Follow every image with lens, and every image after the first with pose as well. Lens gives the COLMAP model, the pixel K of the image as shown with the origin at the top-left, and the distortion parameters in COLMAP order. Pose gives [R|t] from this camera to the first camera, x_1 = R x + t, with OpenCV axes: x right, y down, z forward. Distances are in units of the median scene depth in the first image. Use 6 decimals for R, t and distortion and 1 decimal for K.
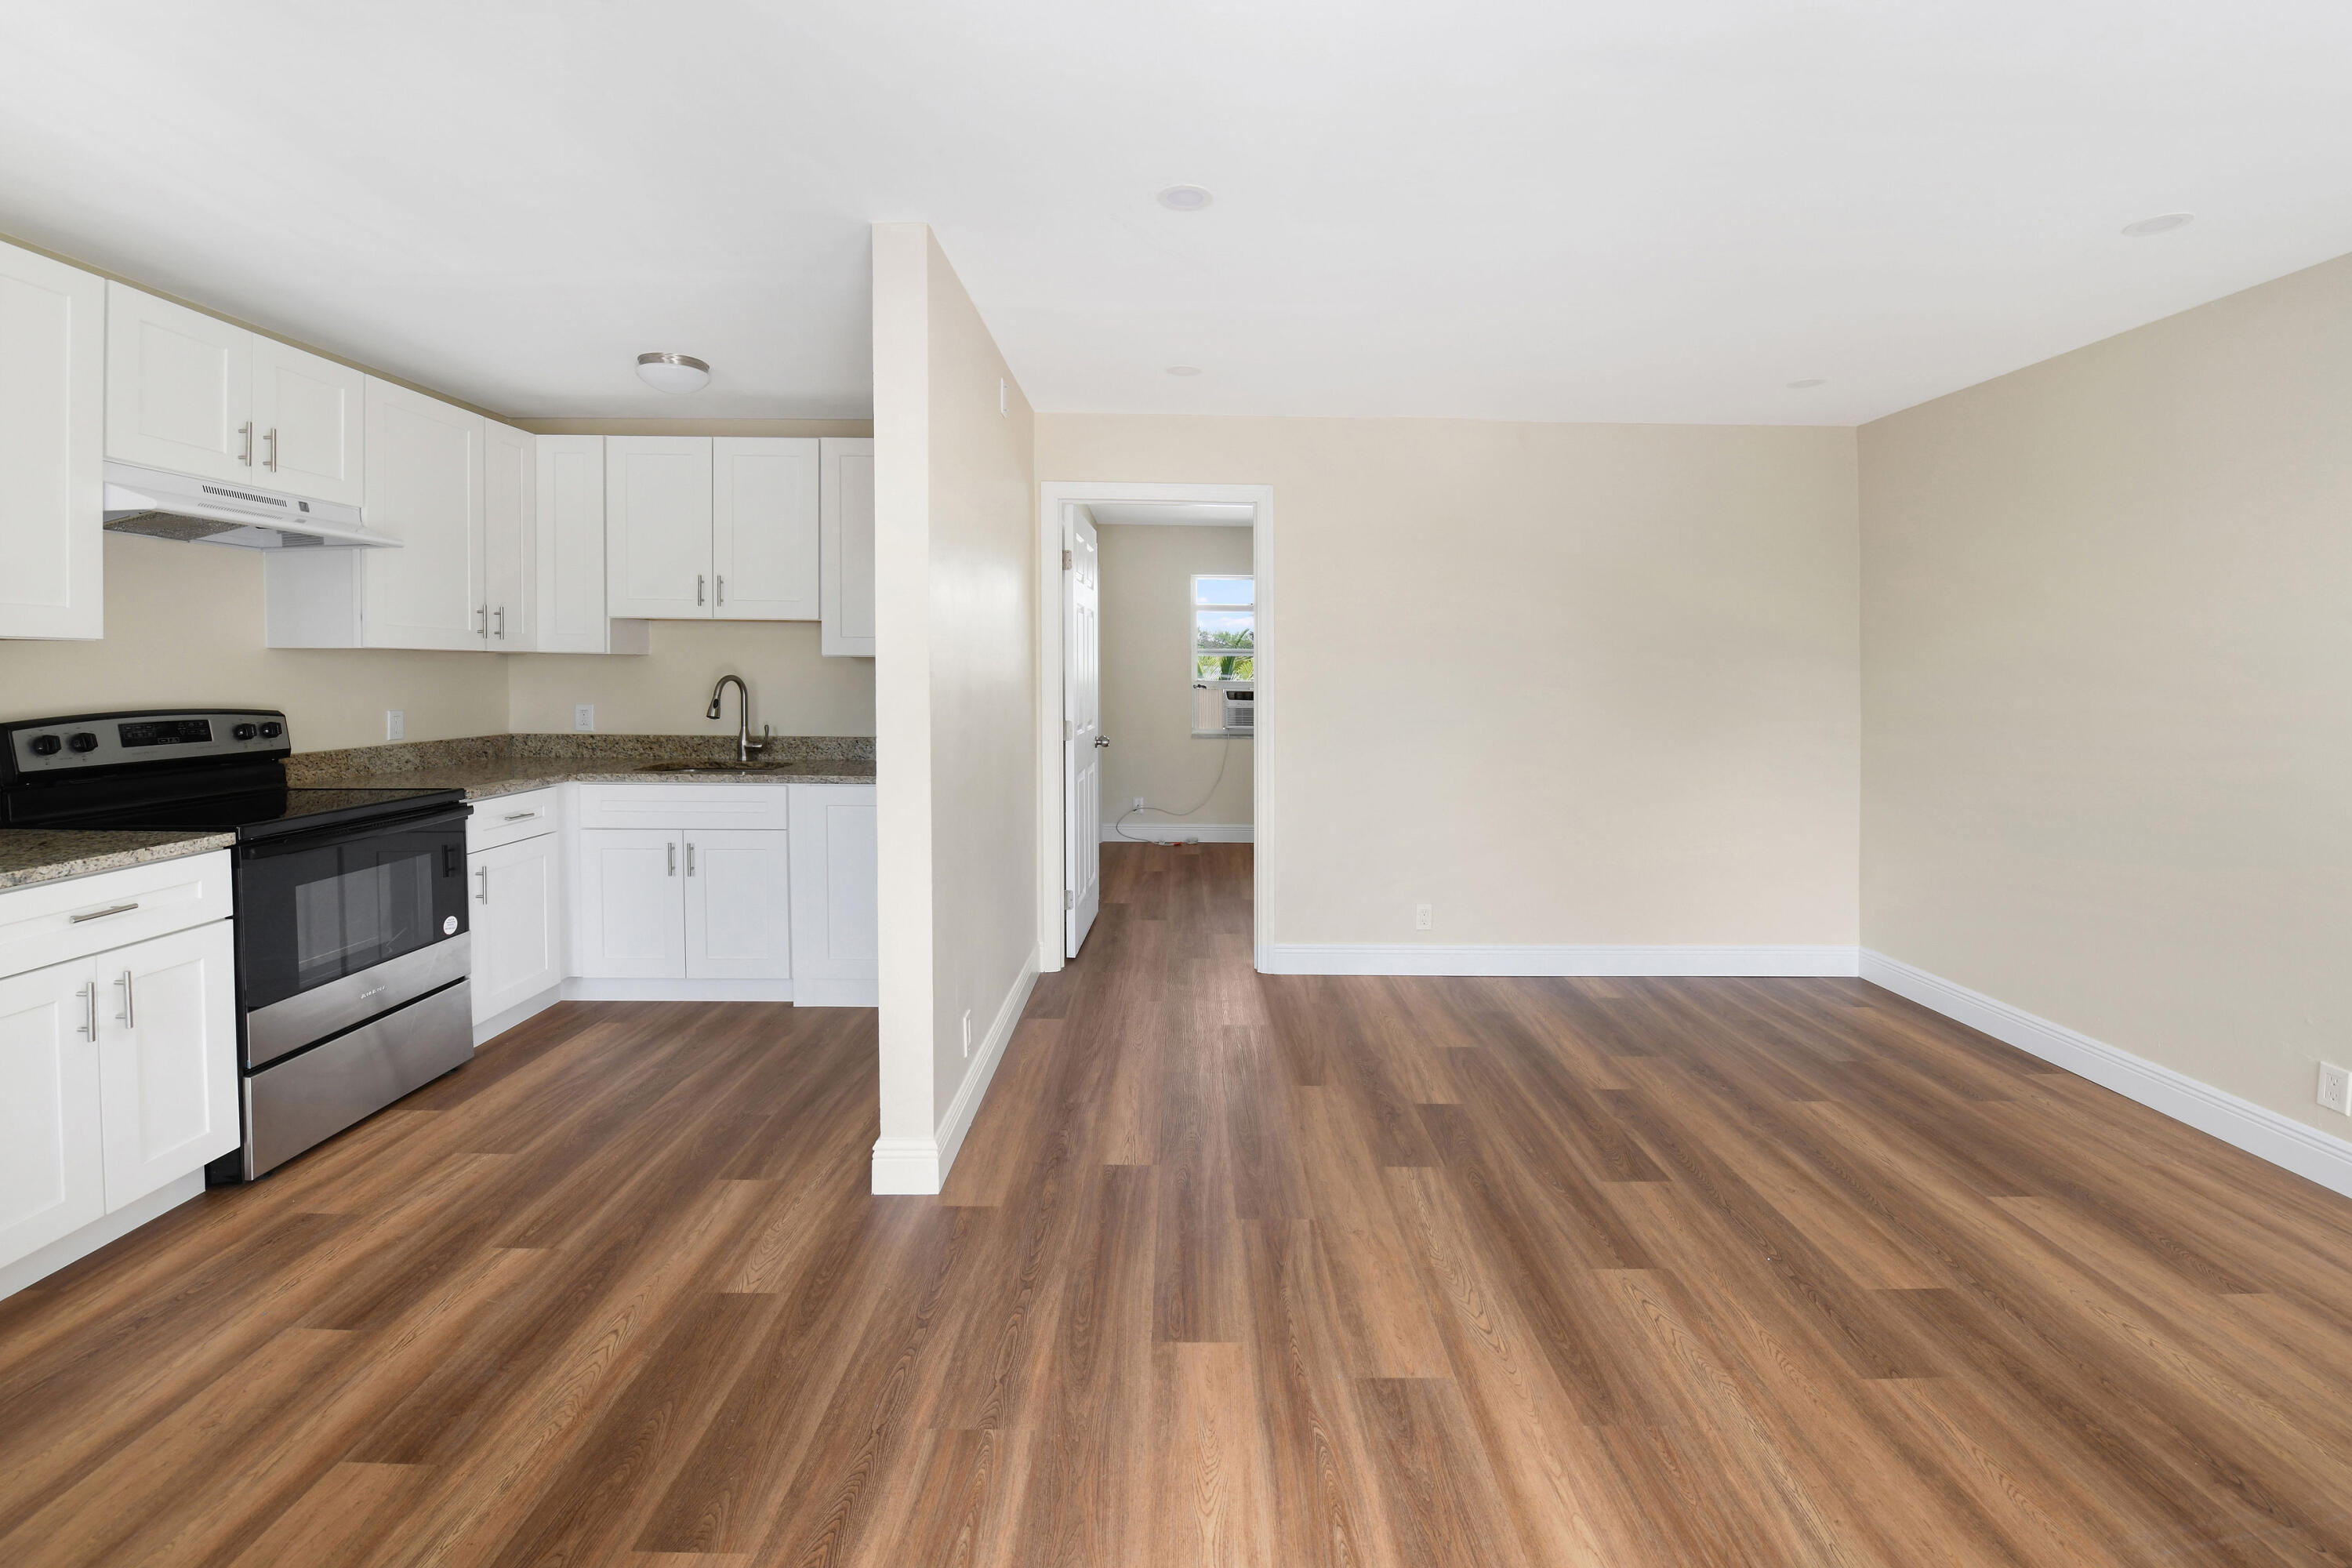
lens RADIAL K [[1031.8, 0, 1177.5], [0, 1031.8, 692.4], [0, 0, 1]] dist [-0.000894, -0.000924]
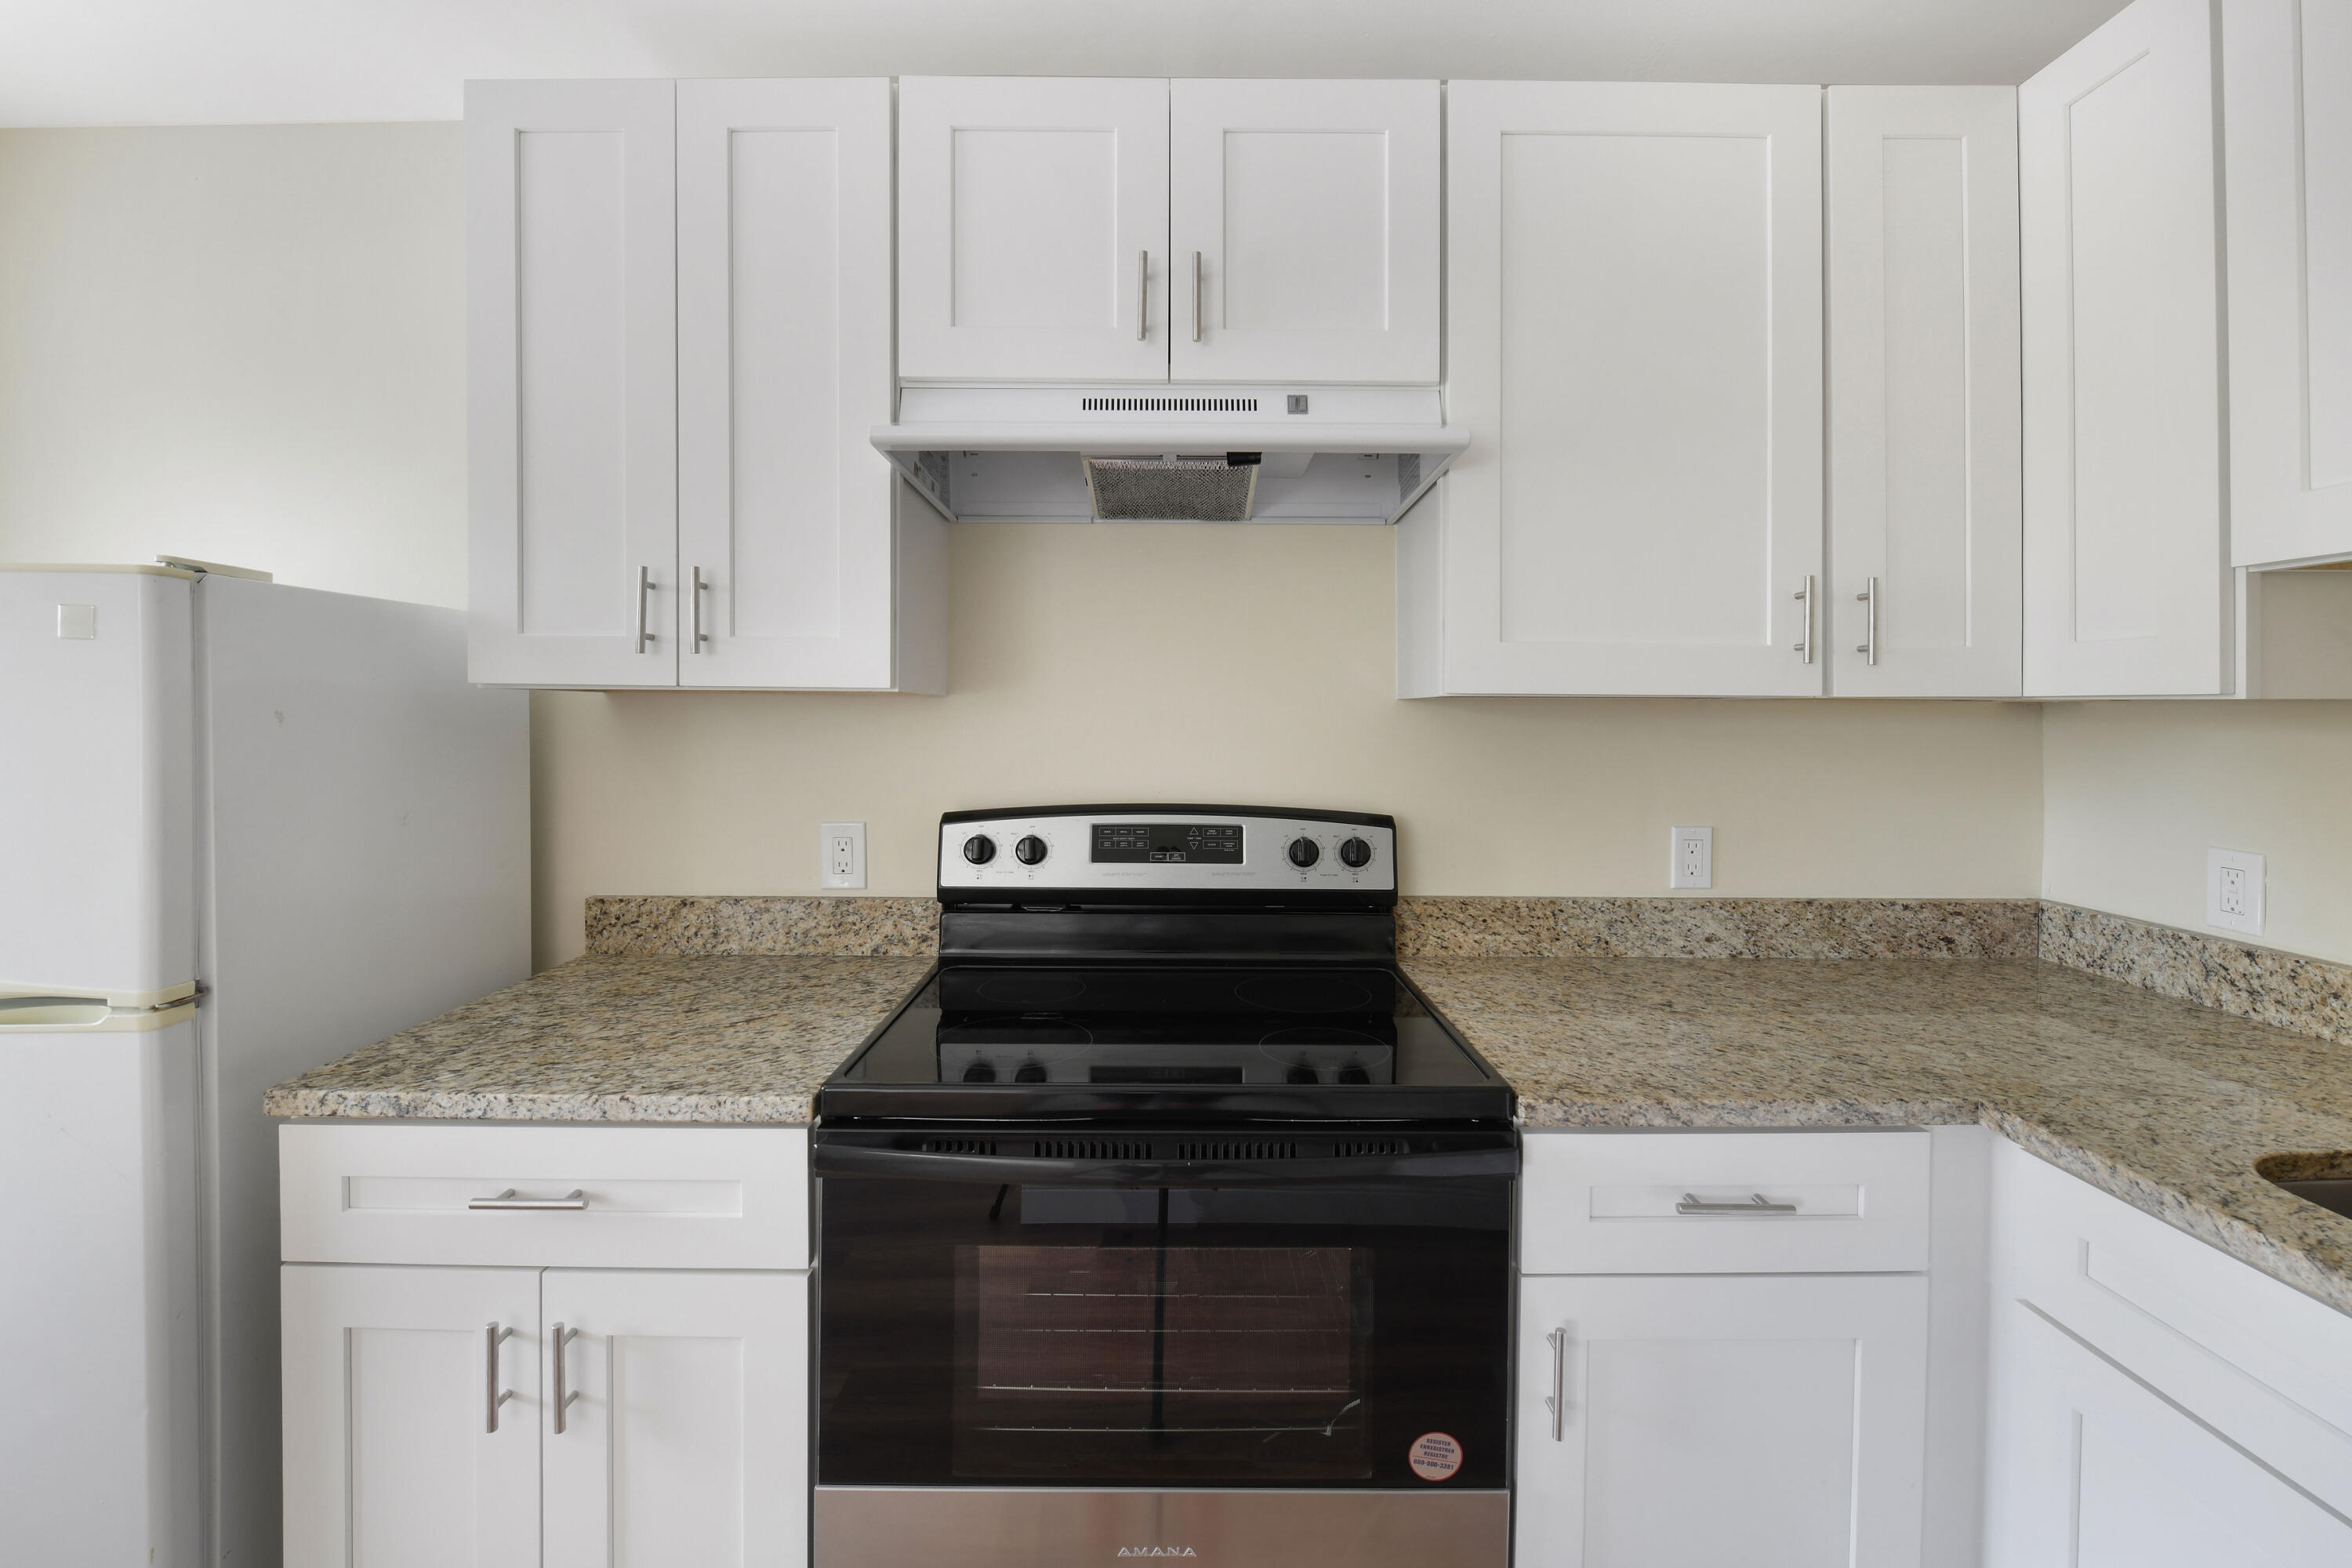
lens RADIAL K [[984.5, 0, 1173.0], [0, 984.5, 731.4], [0, 0, 1]] dist [-0.025952, 0.000024]
pose [[0.005038, 0.014289, -0.999885, -0.356052], [-0.028358, 0.999498, 0.014140, -0.029735], [0.999585, 0.028283, 0.005441, 0.867271]]
